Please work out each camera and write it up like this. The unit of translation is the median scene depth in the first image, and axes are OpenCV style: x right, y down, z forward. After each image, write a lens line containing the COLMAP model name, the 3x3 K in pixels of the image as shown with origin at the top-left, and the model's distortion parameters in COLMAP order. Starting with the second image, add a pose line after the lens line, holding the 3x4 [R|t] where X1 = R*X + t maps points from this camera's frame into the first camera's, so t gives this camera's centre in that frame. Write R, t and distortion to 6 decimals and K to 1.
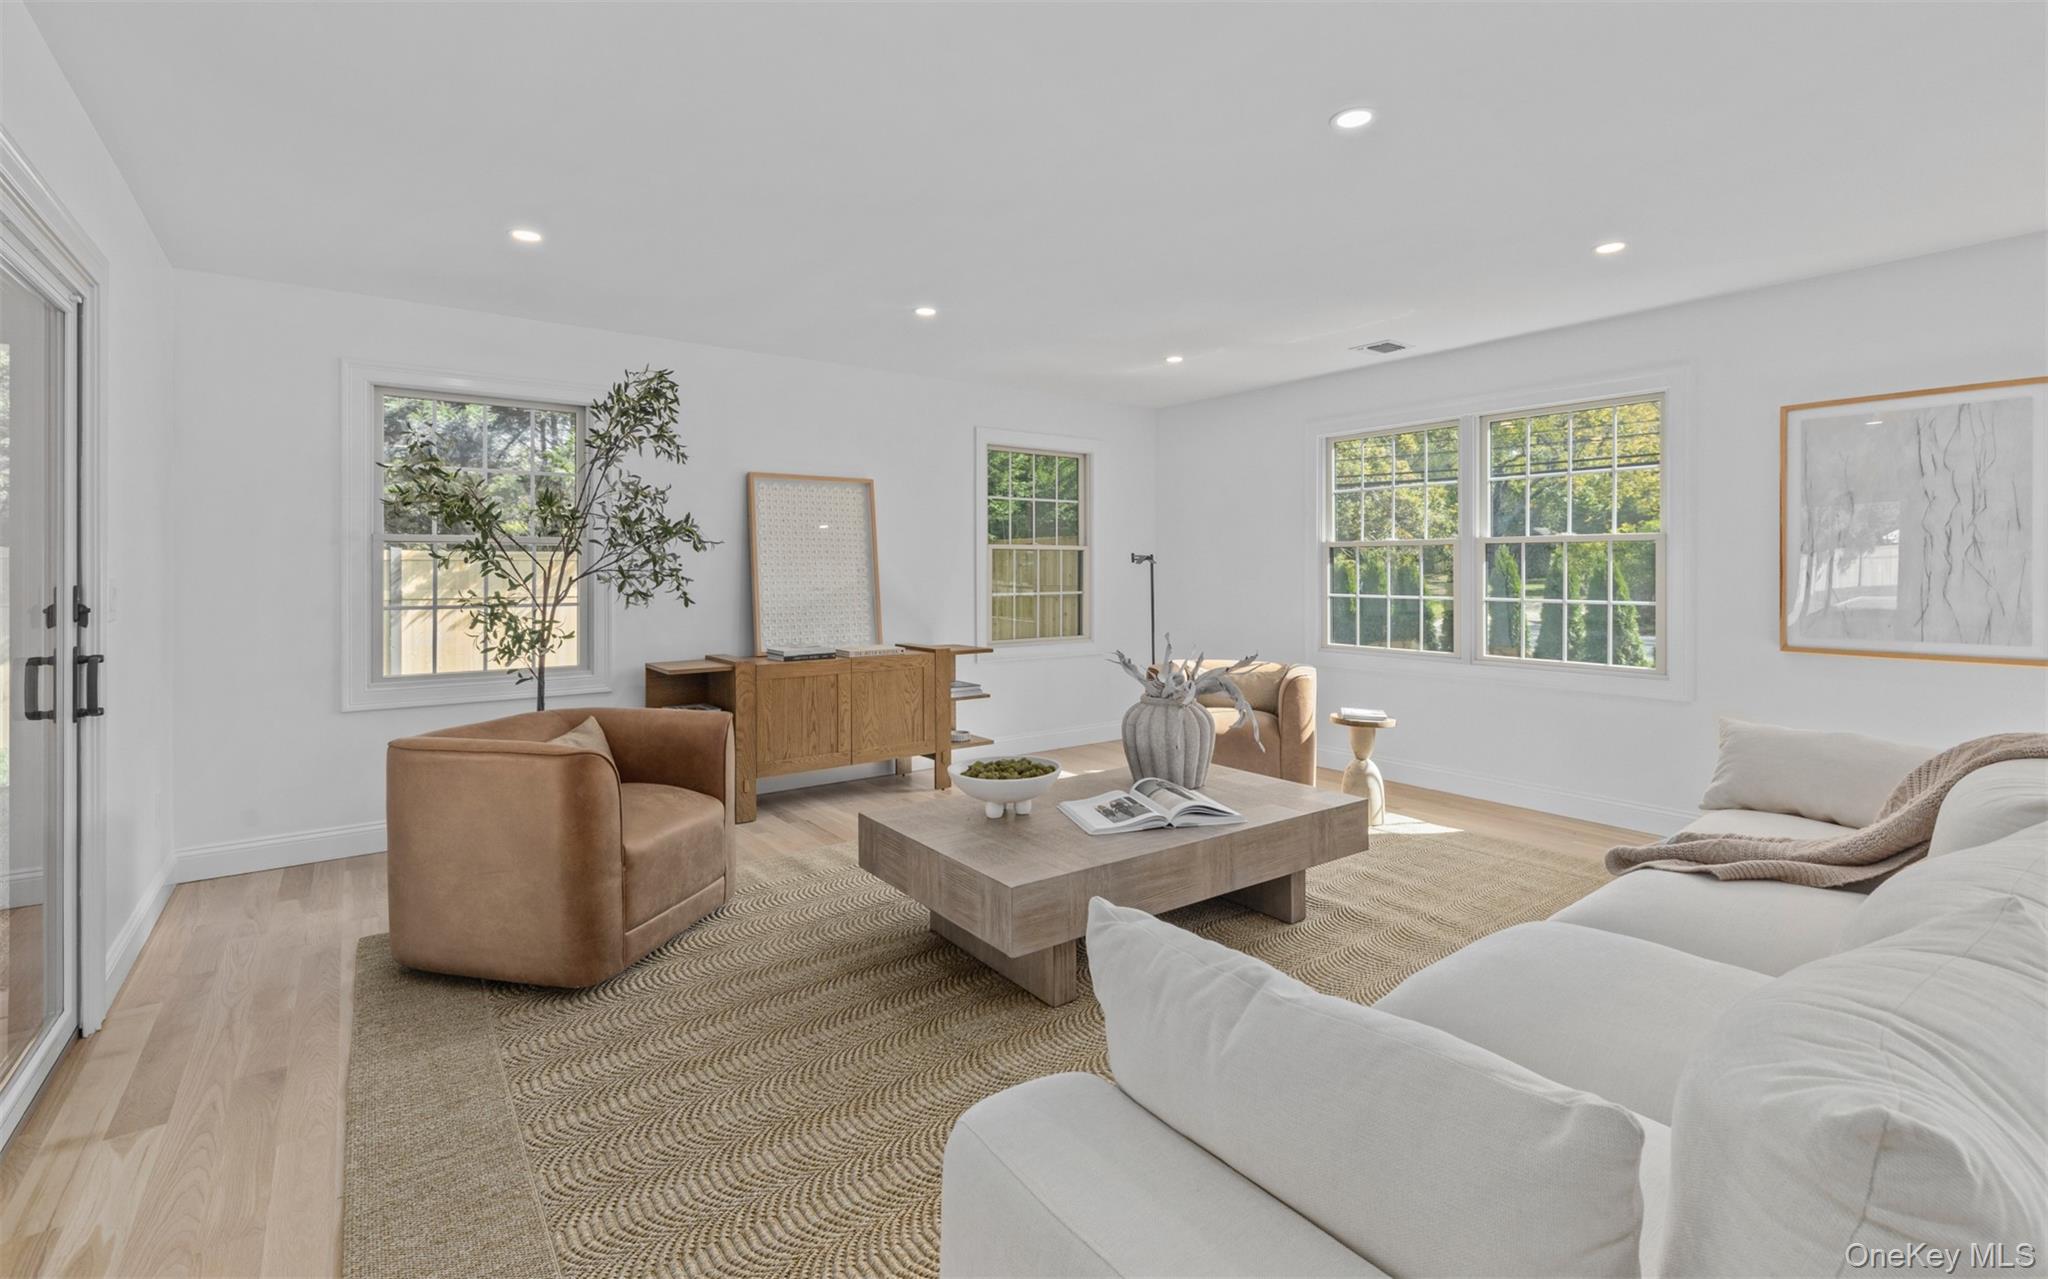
lens RADIAL K [[890.3, 0, 1024.5], [0, 890.3, 573.4], [0, 0, 1]] dist [-0.000023, 0.000084]
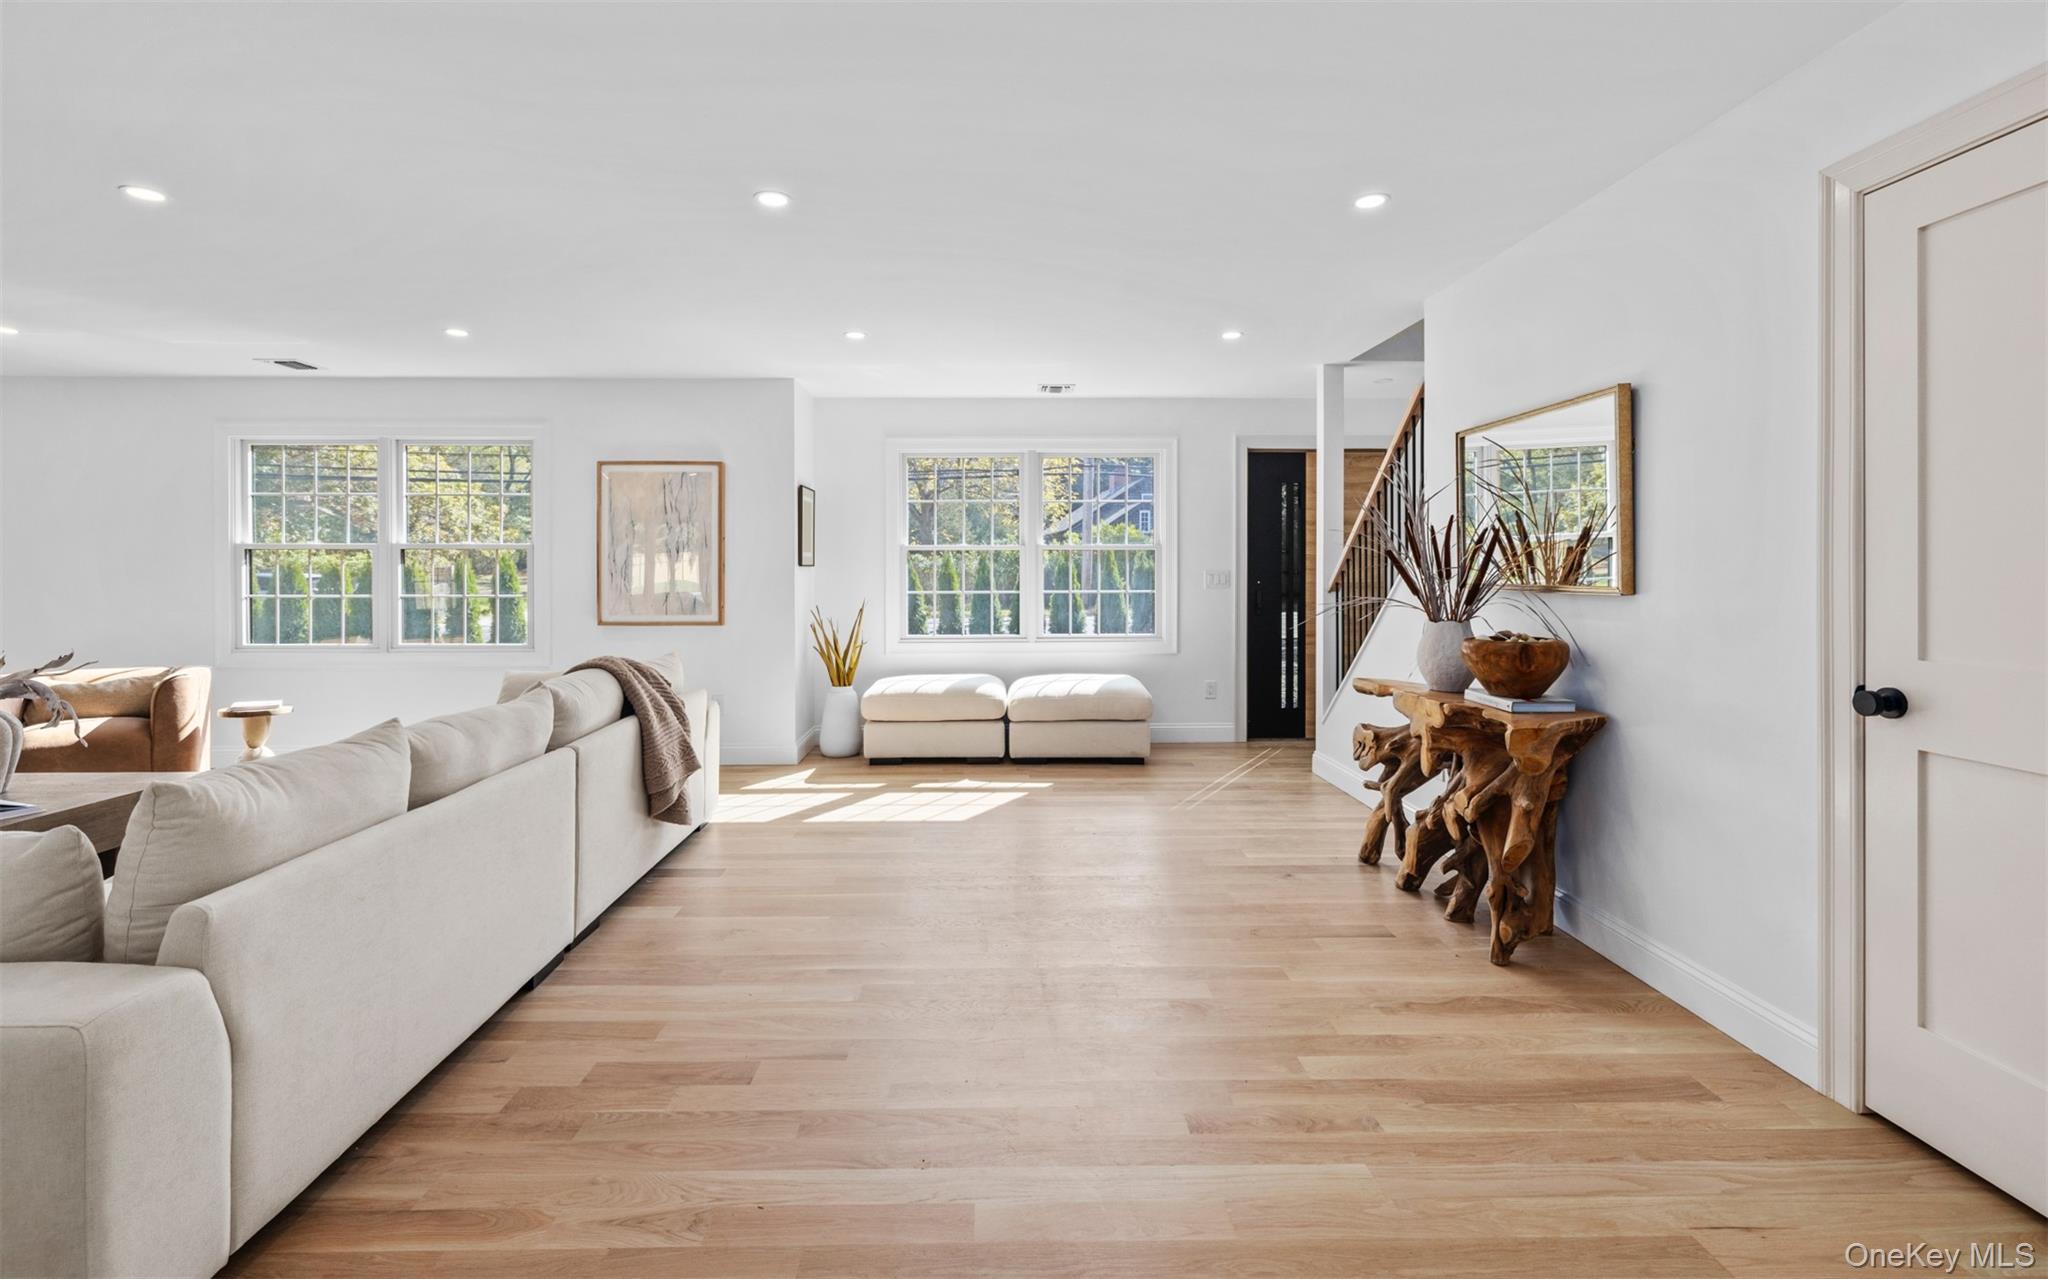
lens RADIAL K [[890.3, 0, 1024.5], [0, 890.3, 573.4], [0, 0, 1]] dist [-0.000023, 0.000084]
pose [[0.585418, -0.002708, 0.810727, 0.047855], [0.003061, 0.999995, 0.001130, 0.000573], [-0.810726, 0.001820, 0.585423, -0.350187]]
